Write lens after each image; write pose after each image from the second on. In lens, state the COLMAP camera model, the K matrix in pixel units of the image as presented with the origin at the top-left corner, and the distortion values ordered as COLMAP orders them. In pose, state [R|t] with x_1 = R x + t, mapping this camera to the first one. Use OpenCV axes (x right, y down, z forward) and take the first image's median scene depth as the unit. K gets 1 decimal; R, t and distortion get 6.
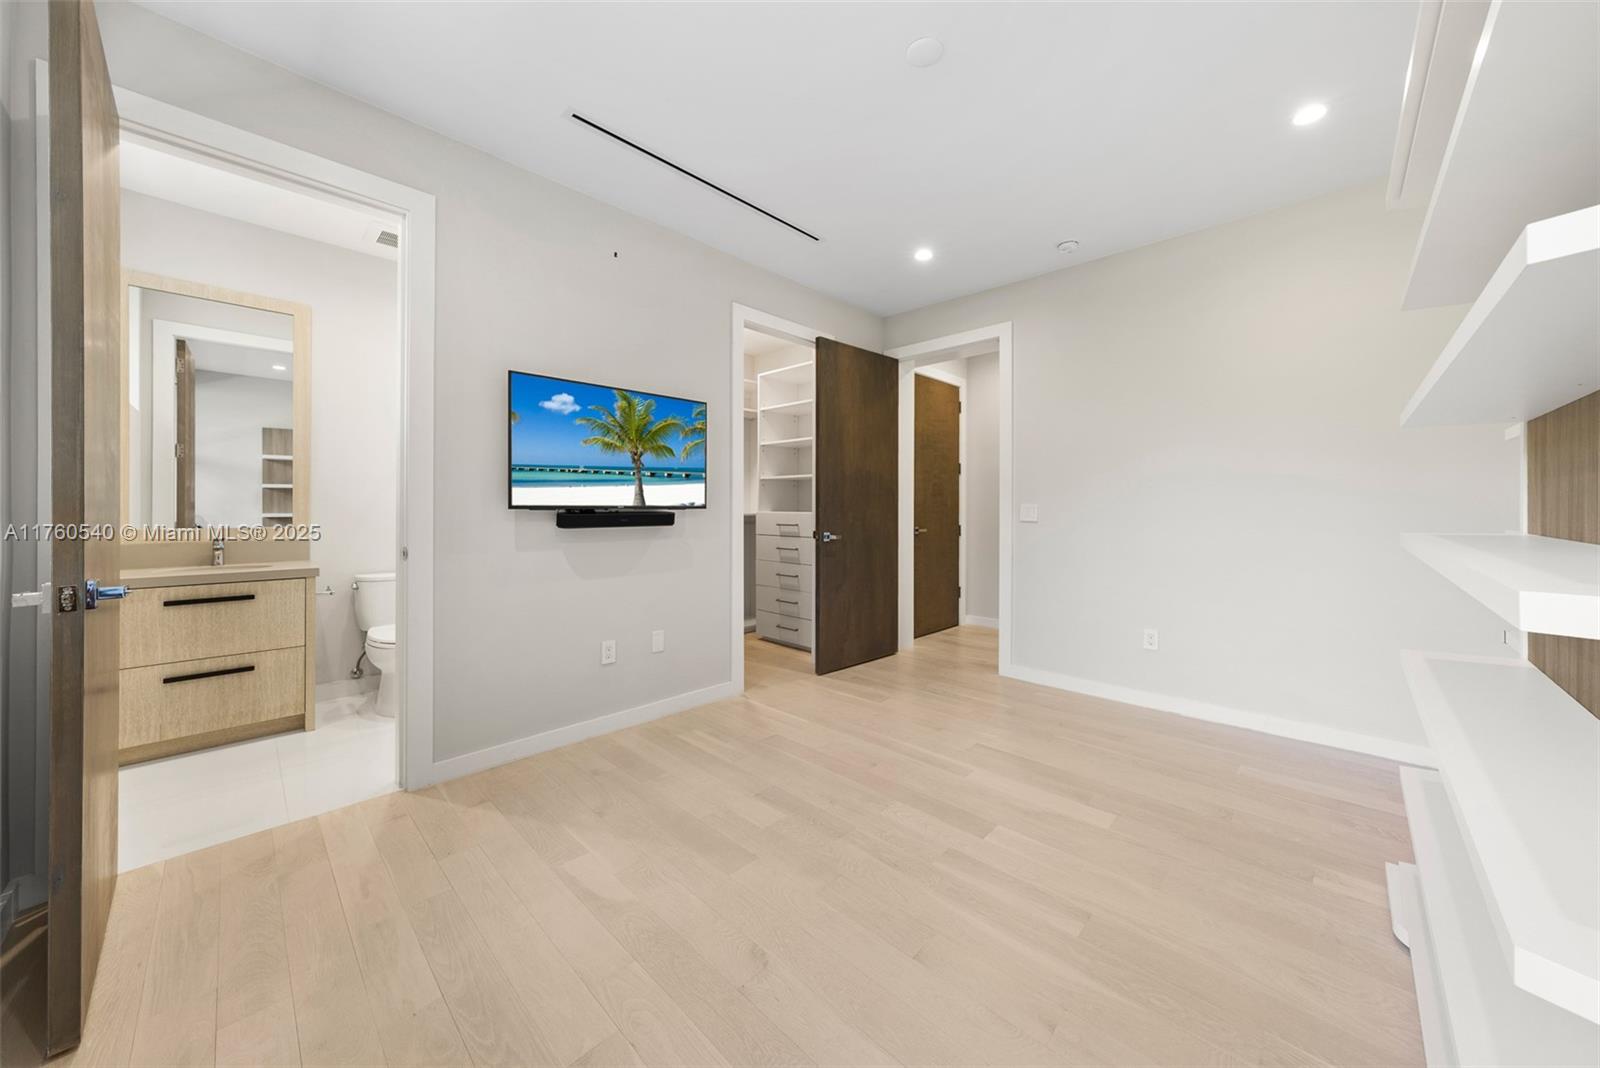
lens RADIAL K [[541.3, 0, 798.4], [0, 541.3, 510.5], [0, 0, 1]] dist [0.001918, 0.000172]
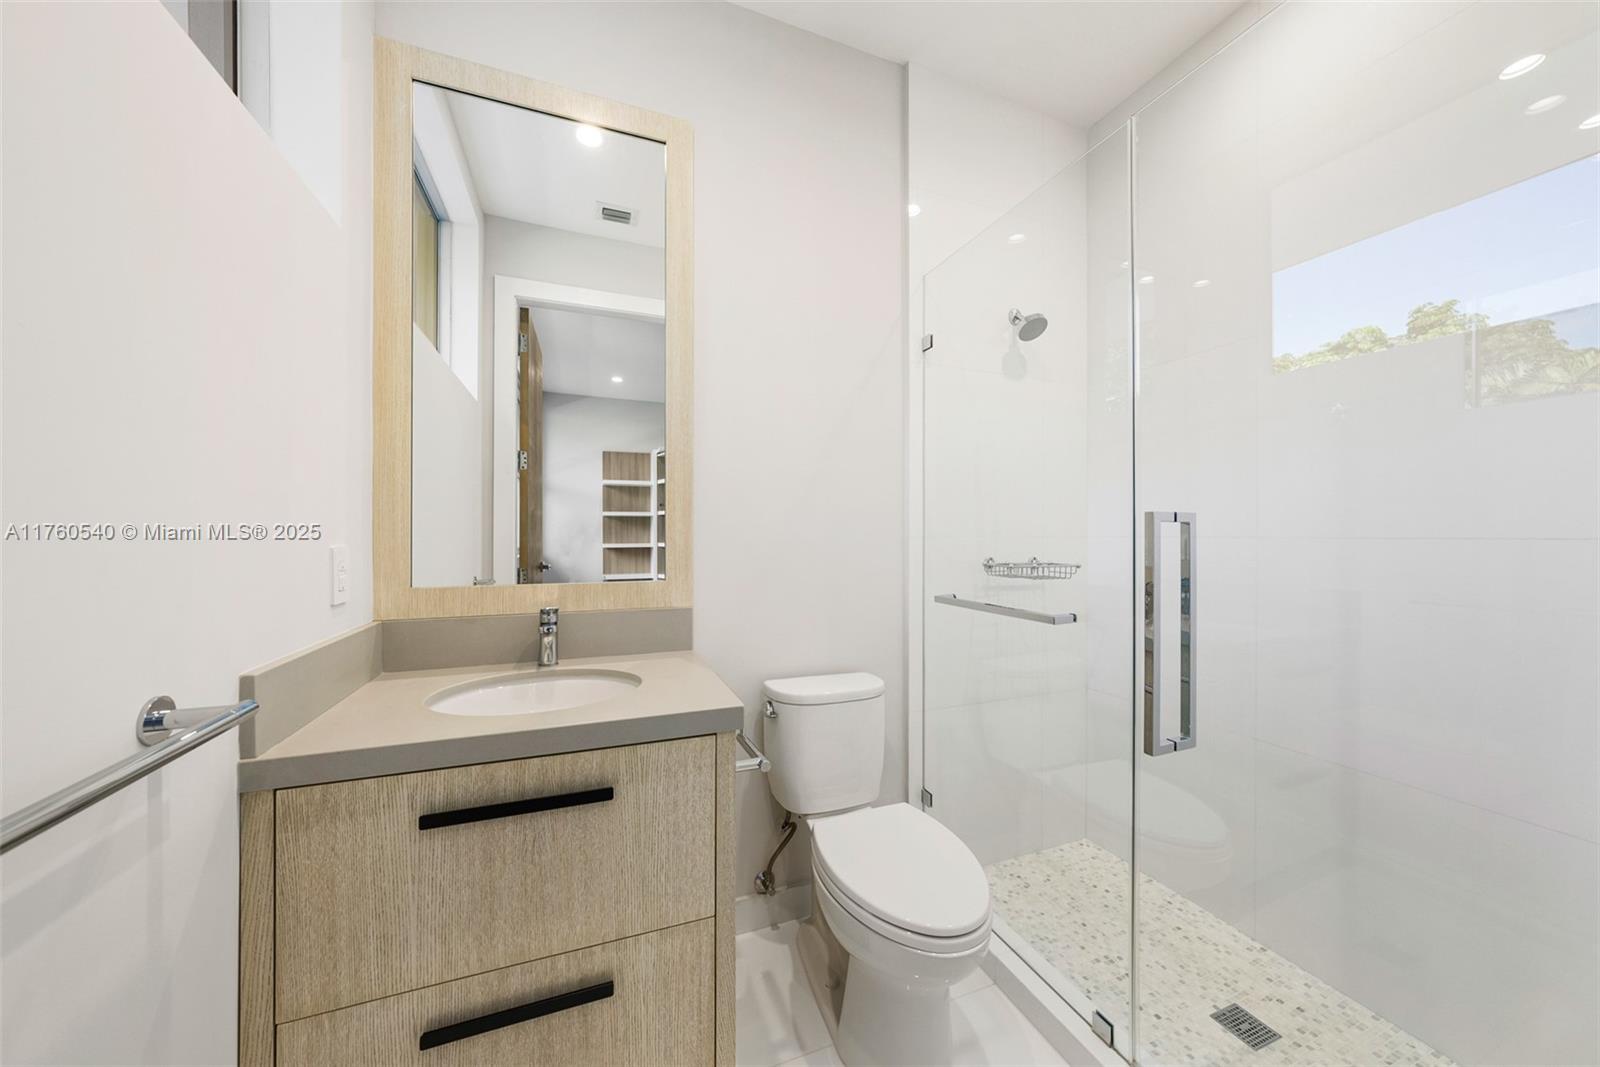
lens RADIAL K [[538.0, 0, 796.2], [0, 538.0, 537.5], [0, 0, 1]] dist [-0.000089, -0.000079]
pose [[0.910535, -0.002658, -0.413424, -0.727877], [0.002480, 0.999996, -0.000968, -0.007983], [0.413425, -0.000144, 0.910538, 0.709246]]
